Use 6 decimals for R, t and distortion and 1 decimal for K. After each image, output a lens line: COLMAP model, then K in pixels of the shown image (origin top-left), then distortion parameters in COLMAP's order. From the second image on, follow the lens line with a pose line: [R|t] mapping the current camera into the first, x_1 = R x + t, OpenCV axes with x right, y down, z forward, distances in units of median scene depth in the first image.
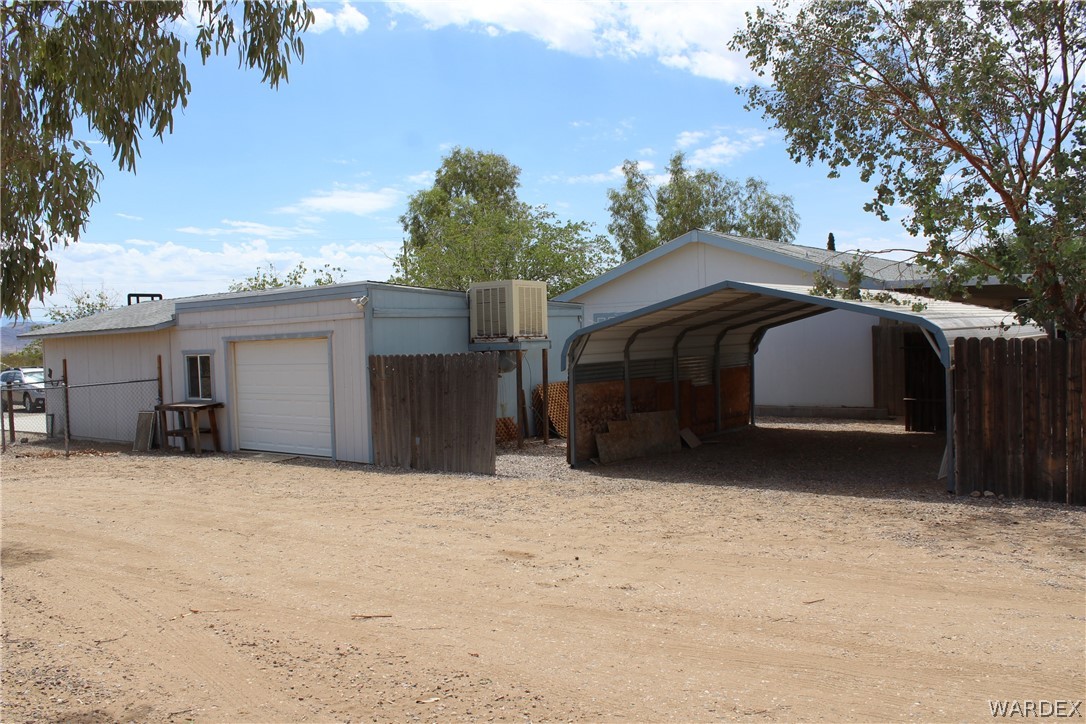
lens RADIAL K [[917.1, 0, 543.0], [0, 917.1, 362.0], [0, 0, 1]] dist [-0.183552, 0.188278]
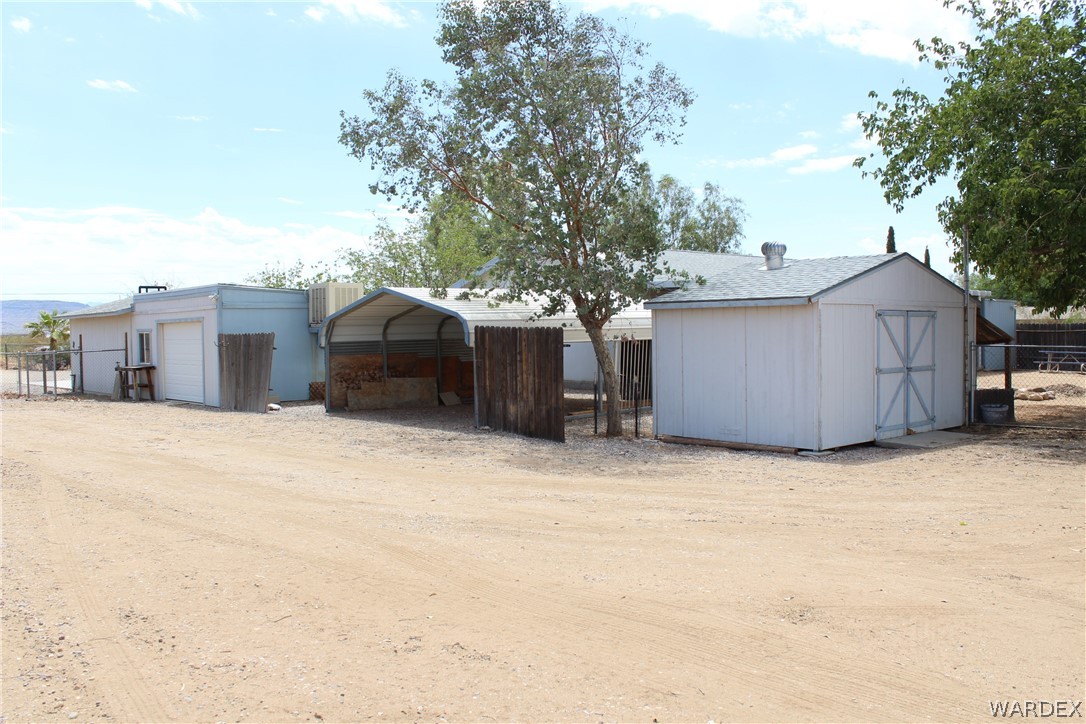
lens RADIAL K [[917.1, 0, 543.0], [0, 917.1, 362.0], [0, 0, 1]] dist [-0.183552, 0.188278]
pose [[0.987543, 0.022068, -0.155794, 0.518408], [-0.019564, 0.999654, 0.017585, 0.002149], [0.156128, -0.014318, 0.987633, -0.335394]]
